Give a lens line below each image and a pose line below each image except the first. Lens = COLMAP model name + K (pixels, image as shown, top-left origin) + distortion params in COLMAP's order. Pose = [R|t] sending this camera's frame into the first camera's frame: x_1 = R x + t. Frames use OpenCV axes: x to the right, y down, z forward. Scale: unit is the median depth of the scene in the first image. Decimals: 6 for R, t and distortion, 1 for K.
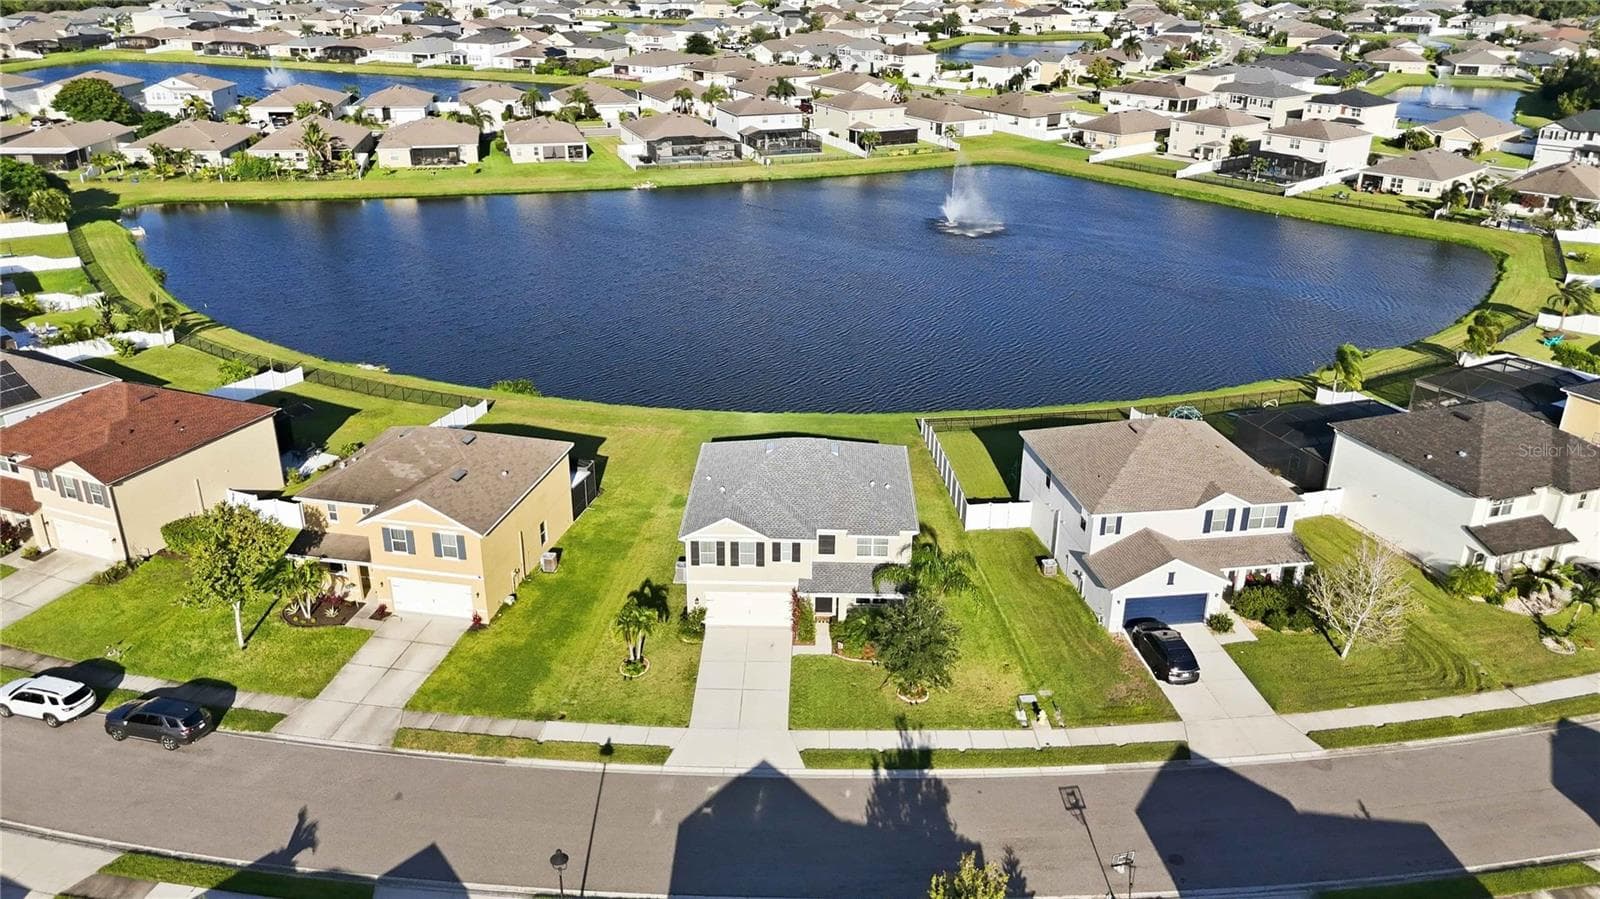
lens RADIAL K [[1185.5, 0, 805.6], [0, 1185.5, 446.1], [0, 0, 1]] dist [0.066527, -0.064988]
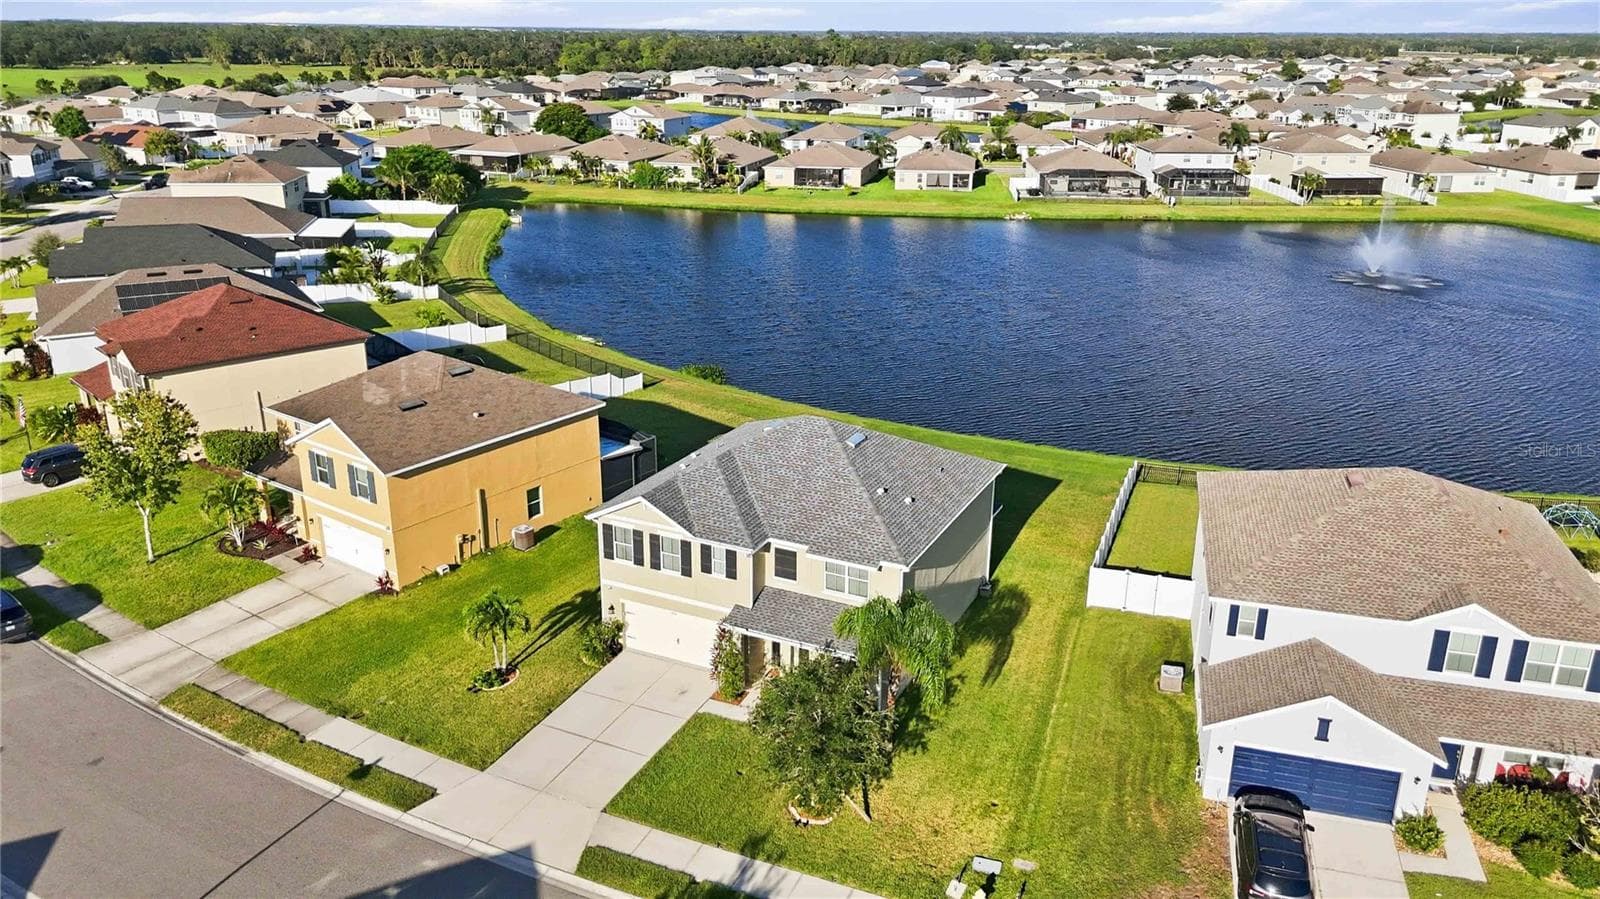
lens RADIAL K [[1185.5, 0, 805.6], [0, 1185.5, 446.1], [0, 0, 1]] dist [0.066527, -0.064988]
pose [[0.909152, 0.136154, -0.393580, 0.270403], [-0.163642, 0.985827, -0.036973, 0.036971], [0.382968, 0.098020, 0.918546, 0.345096]]
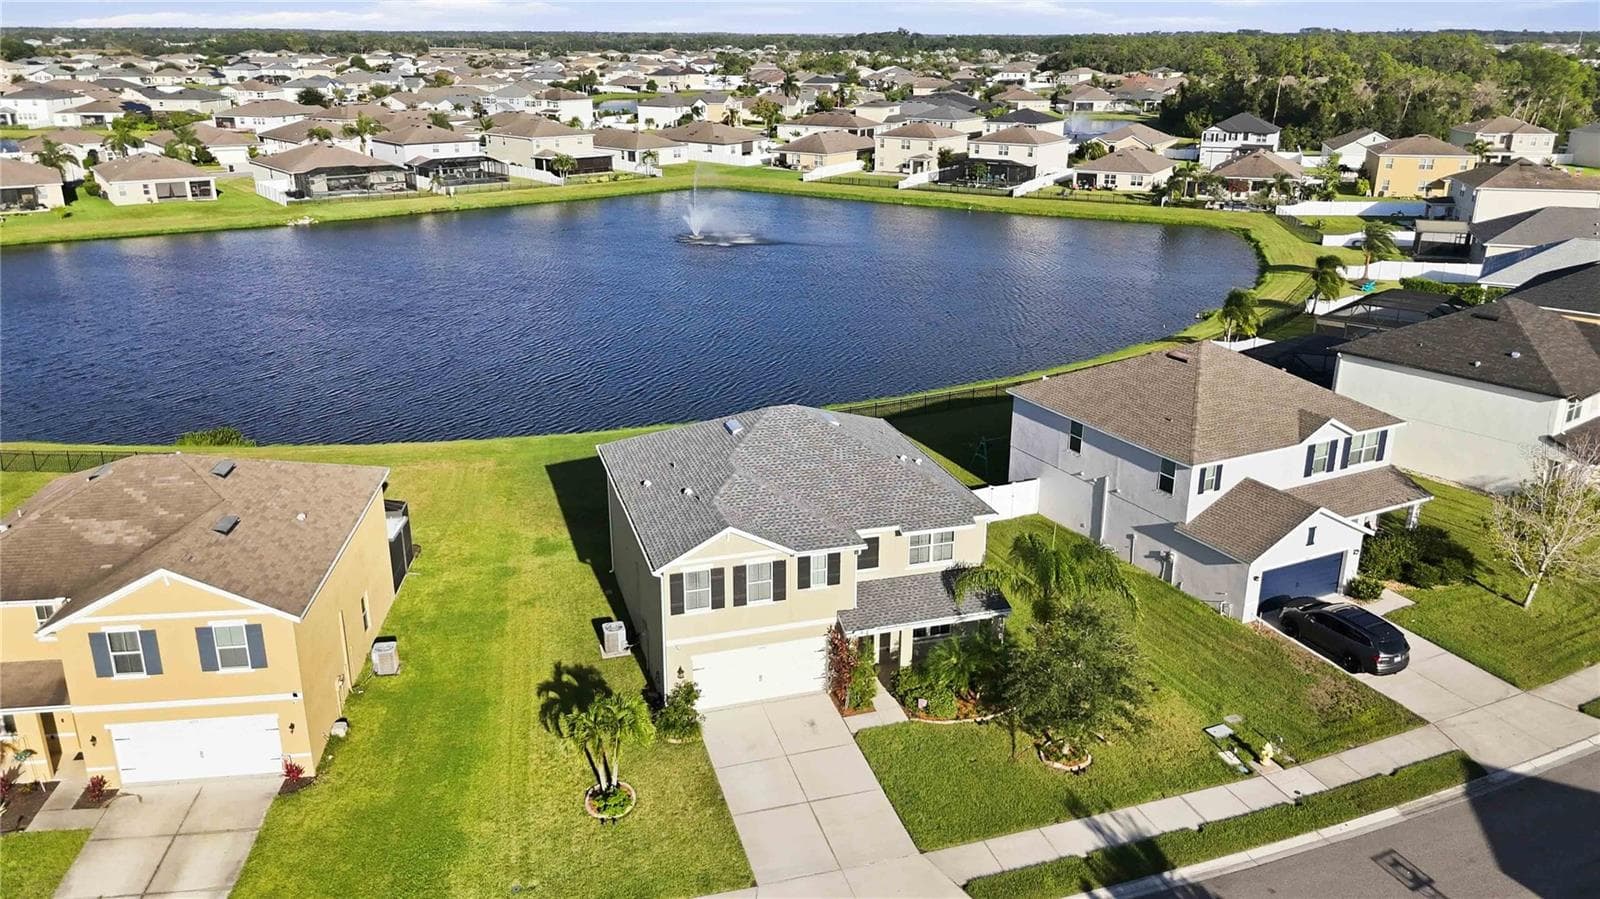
lens RADIAL K [[1185.5, 0, 805.6], [0, 1185.5, 446.1], [0, 0, 1]] dist [0.066527, -0.064988]
pose [[0.949236, -0.107741, 0.295537, -0.187280], [0.127382, 0.990693, -0.047972, 0.048546], [-0.287618, 0.083183, 0.954126, 0.358866]]
